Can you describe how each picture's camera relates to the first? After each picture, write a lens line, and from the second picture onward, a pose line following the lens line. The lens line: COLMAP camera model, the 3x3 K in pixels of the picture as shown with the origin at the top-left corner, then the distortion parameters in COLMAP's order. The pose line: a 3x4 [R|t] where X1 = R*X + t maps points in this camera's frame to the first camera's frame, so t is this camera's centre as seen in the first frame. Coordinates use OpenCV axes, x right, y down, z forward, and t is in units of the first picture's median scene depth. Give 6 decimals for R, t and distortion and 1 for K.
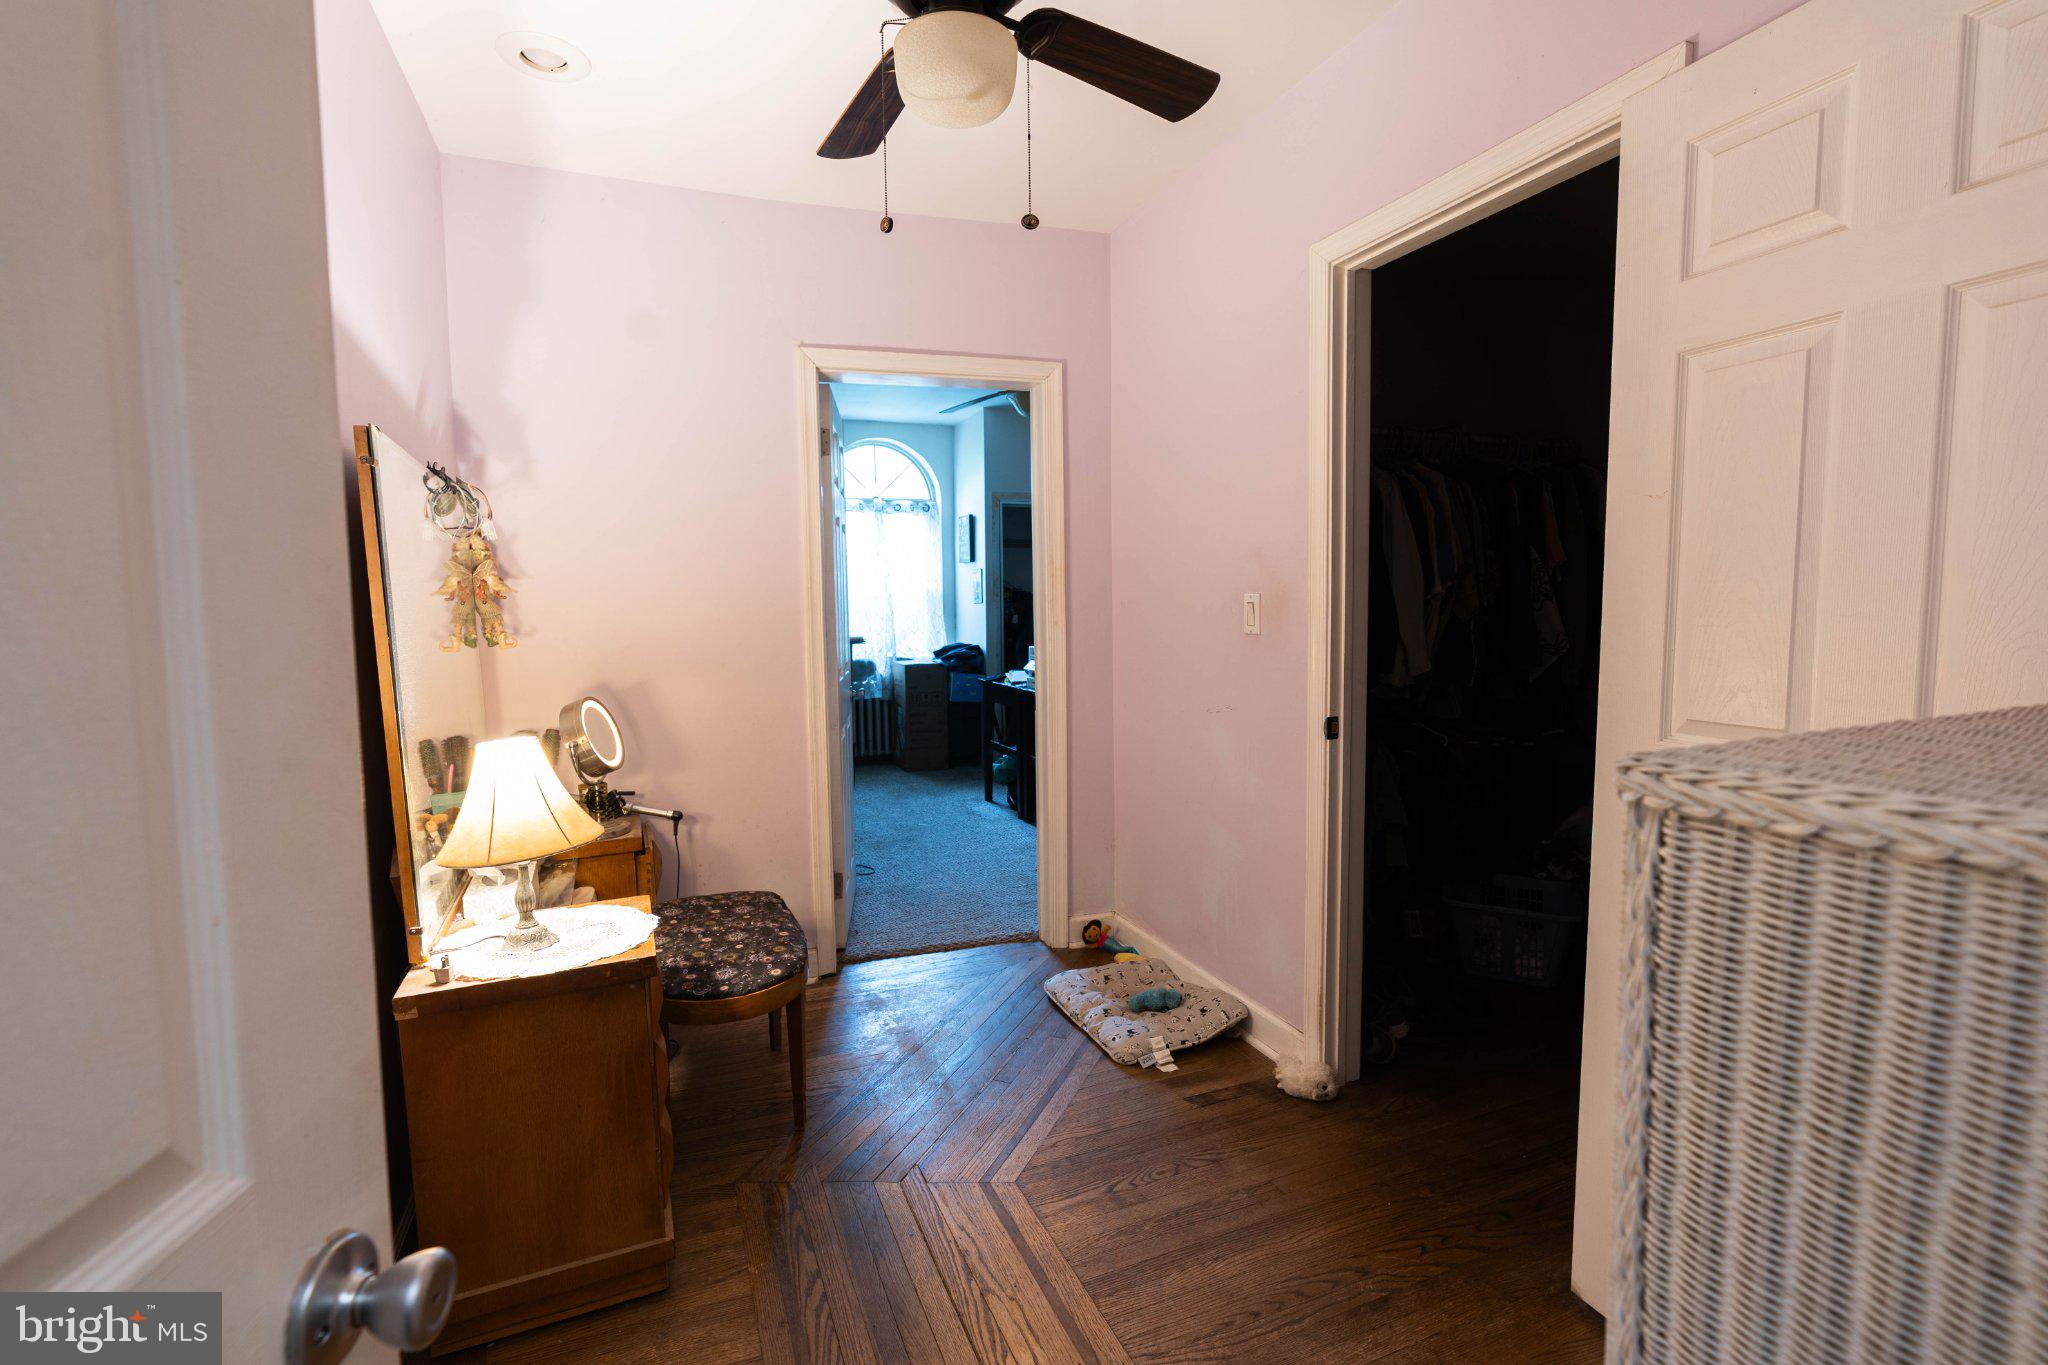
lens RADIAL K [[937.4, 0, 1025.8], [0, 937.4, 686.6], [0, 0, 1]] dist [-0.009988, 0.004441]
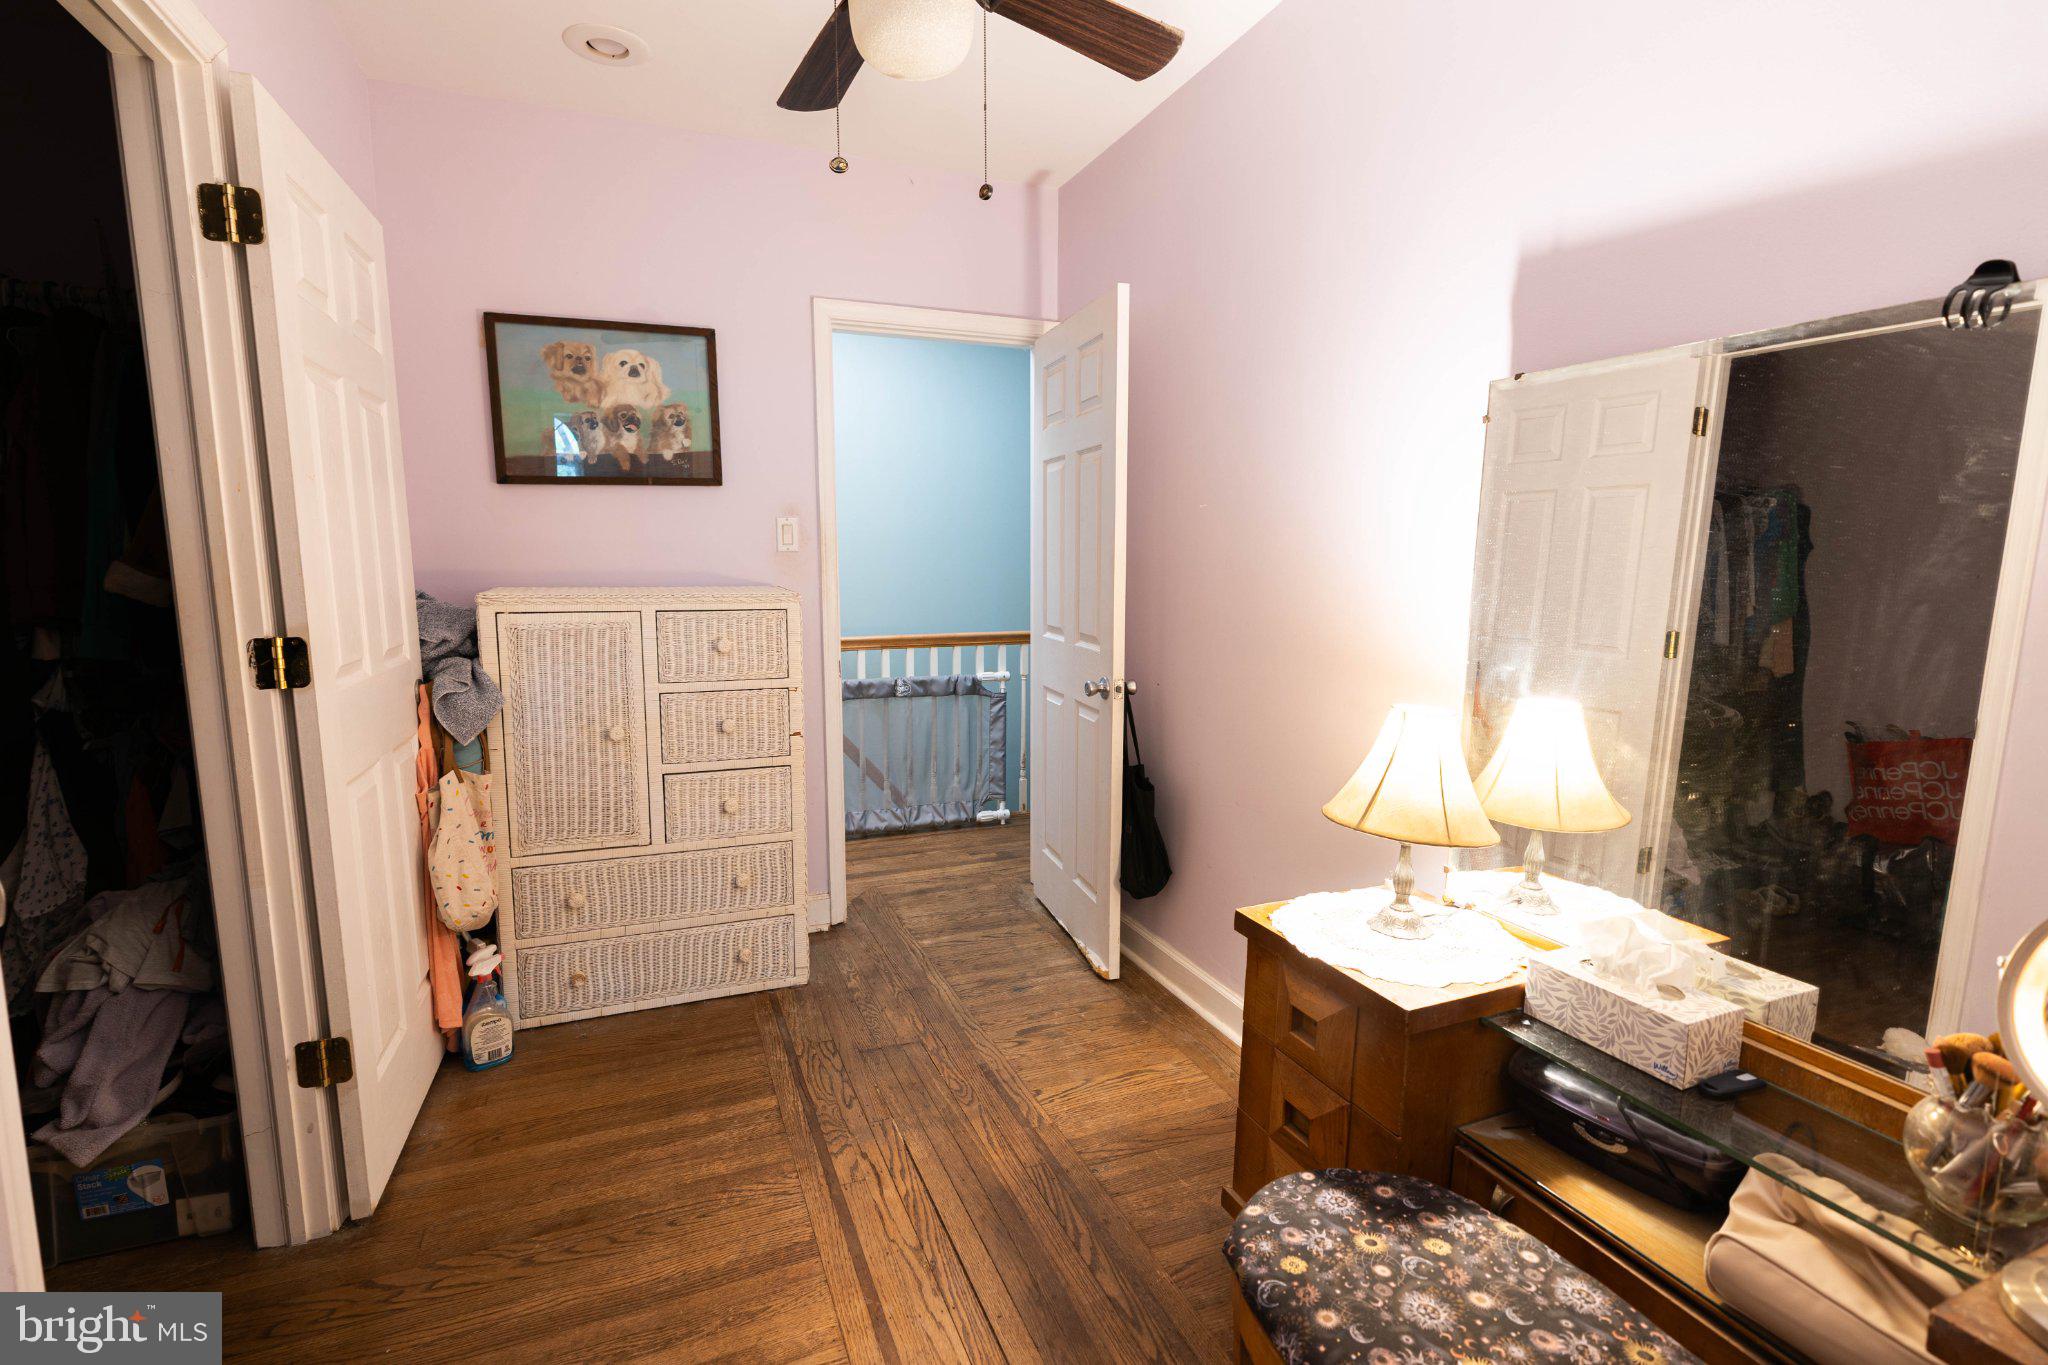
lens RADIAL K [[937.4, 0, 1019.2], [0, 937.4, 689.2], [0, 0, 1]] dist [-0.009988, 0.004441]
pose [[-0.999880, 0.015476, 0.000934, -0.071860], [0.015281, 0.973561, 0.227914, -0.074418], [0.002618, 0.227901, -0.973681, 0.814531]]
